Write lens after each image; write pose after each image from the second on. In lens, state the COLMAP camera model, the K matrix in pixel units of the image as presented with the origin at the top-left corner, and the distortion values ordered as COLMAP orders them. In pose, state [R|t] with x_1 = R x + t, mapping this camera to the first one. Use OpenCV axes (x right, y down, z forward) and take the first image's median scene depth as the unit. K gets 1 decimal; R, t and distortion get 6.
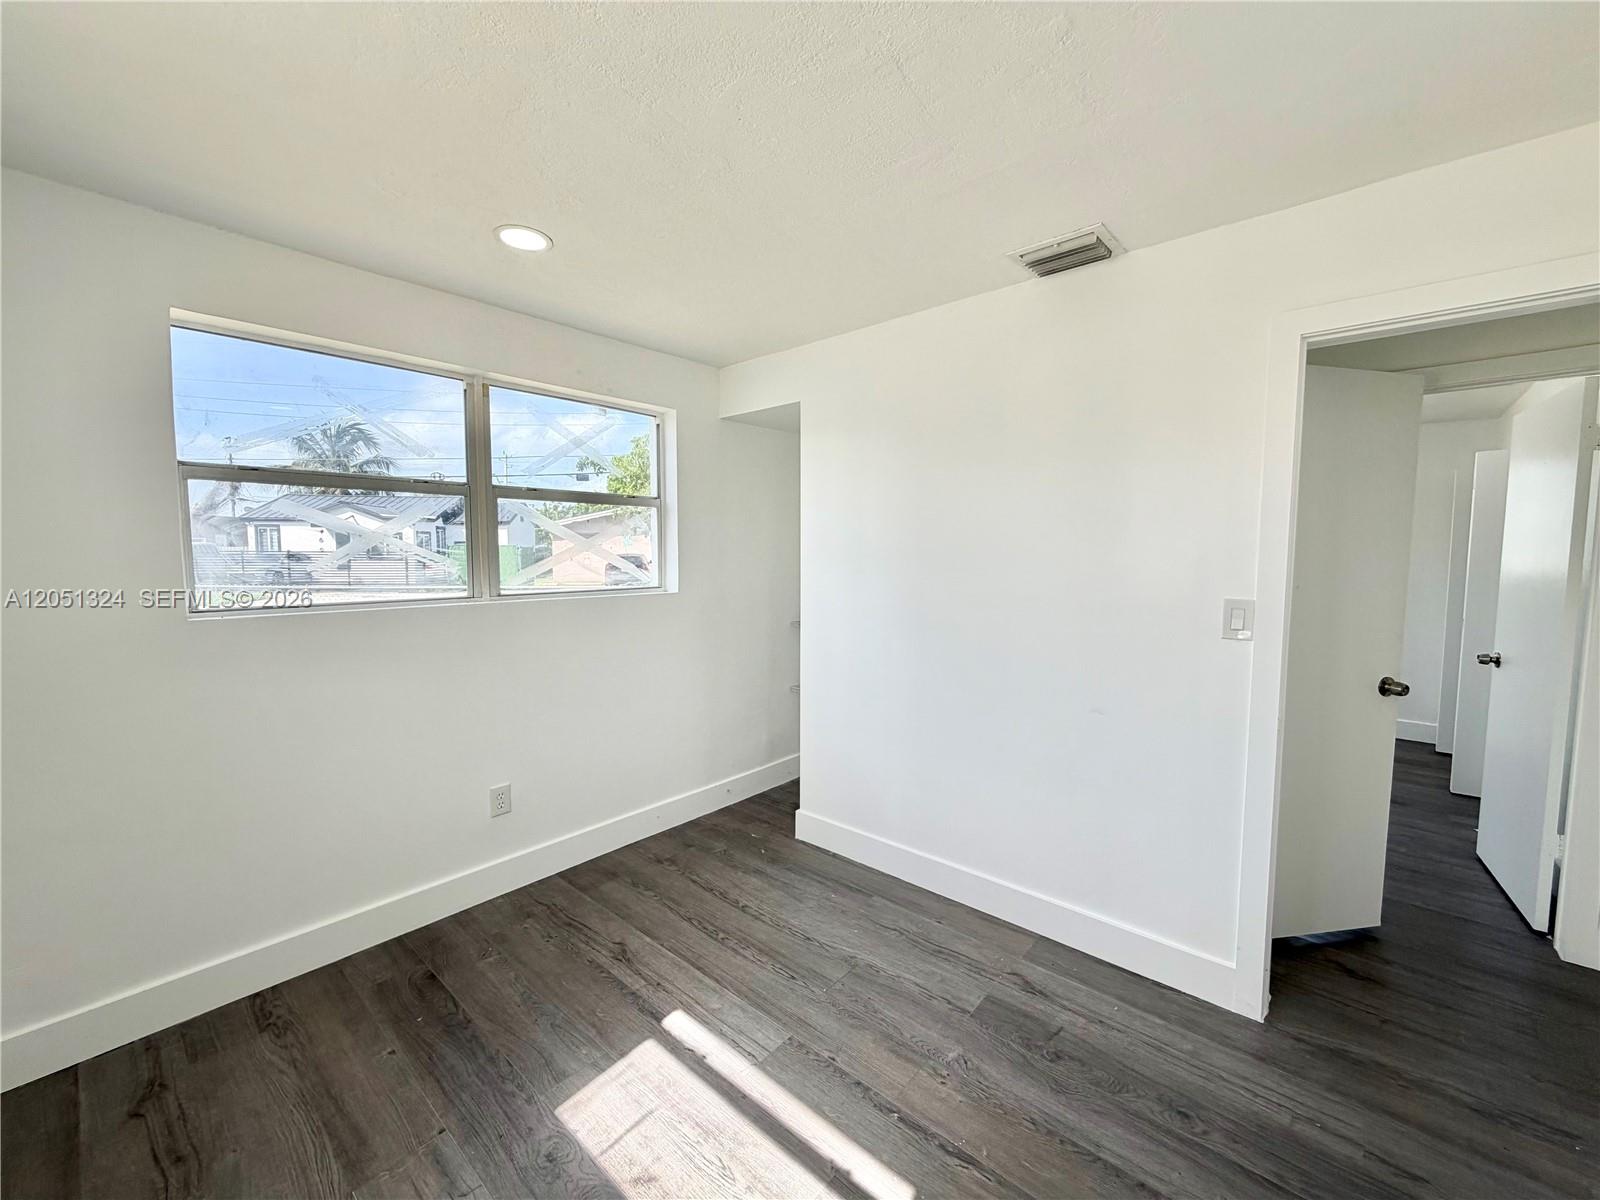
lens RADIAL K [[635.9, 0, 809.6], [0, 635.9, 608.0], [0, 0, 1]] dist [0.001015, -0.000413]
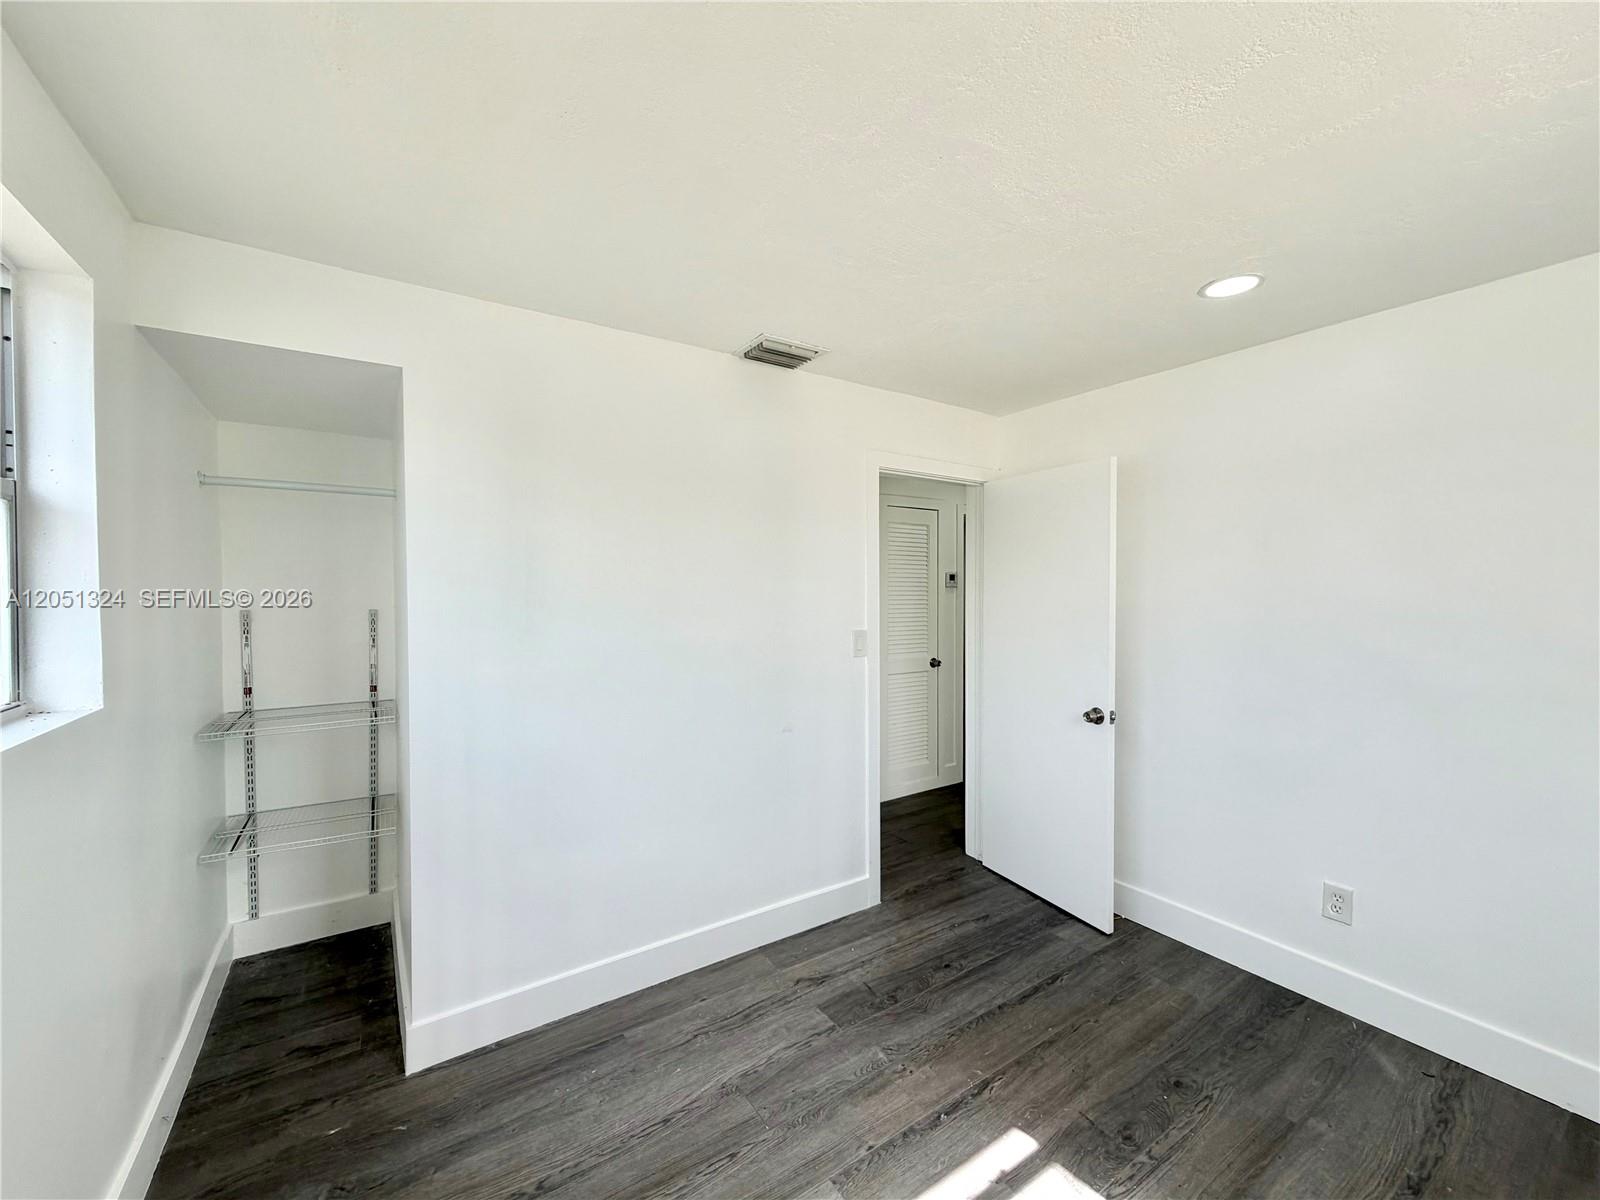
lens RADIAL K [[635.9, 0, 785.8], [0, 635.9, 606.9], [0, 0, 1]] dist [0.001015, -0.000413]
pose [[0.271201, -0.029919, 0.962058, -0.795220], [0.086901, 0.996196, 0.006483, -0.089440], [-0.958592, 0.081846, 0.272769, 0.730481]]
